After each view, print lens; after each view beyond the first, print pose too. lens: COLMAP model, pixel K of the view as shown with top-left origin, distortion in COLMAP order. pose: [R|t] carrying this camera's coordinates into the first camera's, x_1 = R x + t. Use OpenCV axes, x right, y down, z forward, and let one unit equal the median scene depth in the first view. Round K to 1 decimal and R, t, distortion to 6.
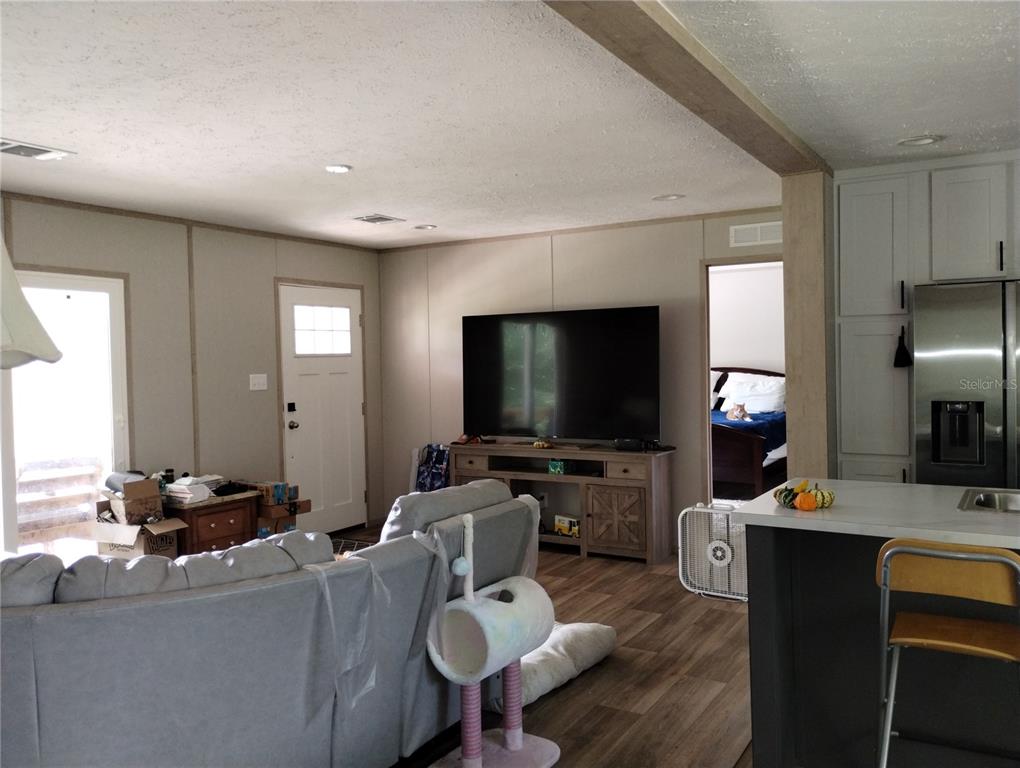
lens RADIAL K [[842.4, 0, 514.6], [0, 842.4, 388.8], [0, 0, 1]] dist [0.005836, -0.019997]
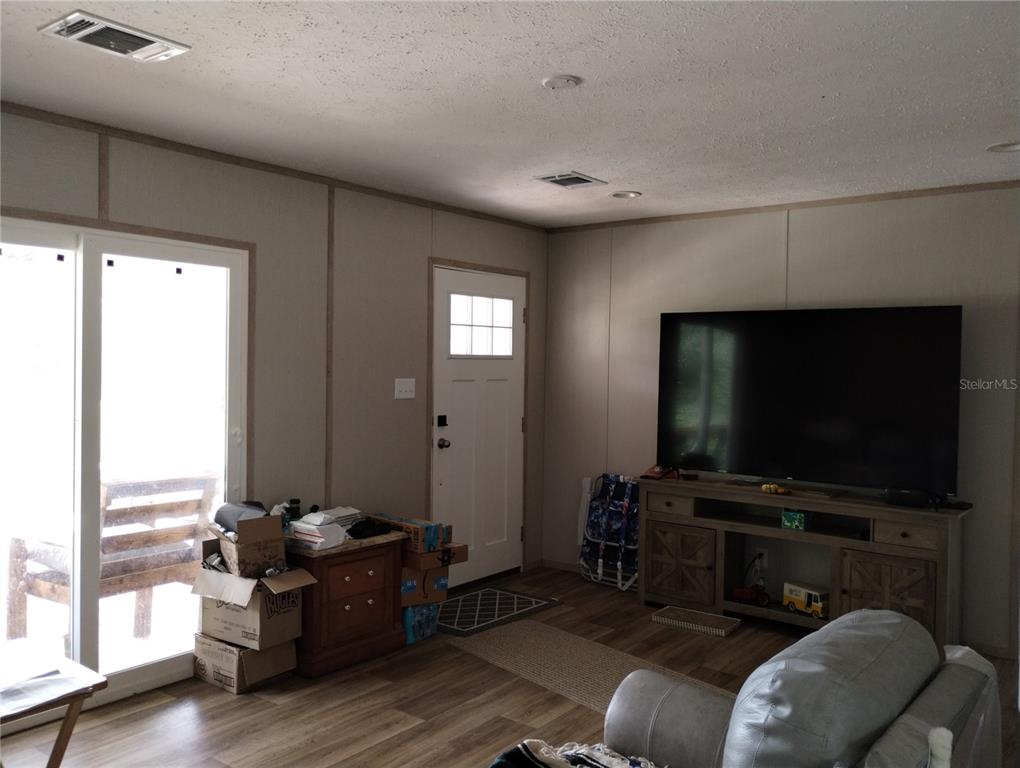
lens RADIAL K [[842.4, 0, 505.6], [0, 842.4, 387.0], [0, 0, 1]] dist [0.005836, -0.019997]
pose [[0.990457, 0.040485, -0.131741, -0.111305], [-0.041107, 0.999153, -0.002011, -0.012323], [0.131548, 0.007407, 0.991282, 0.239103]]
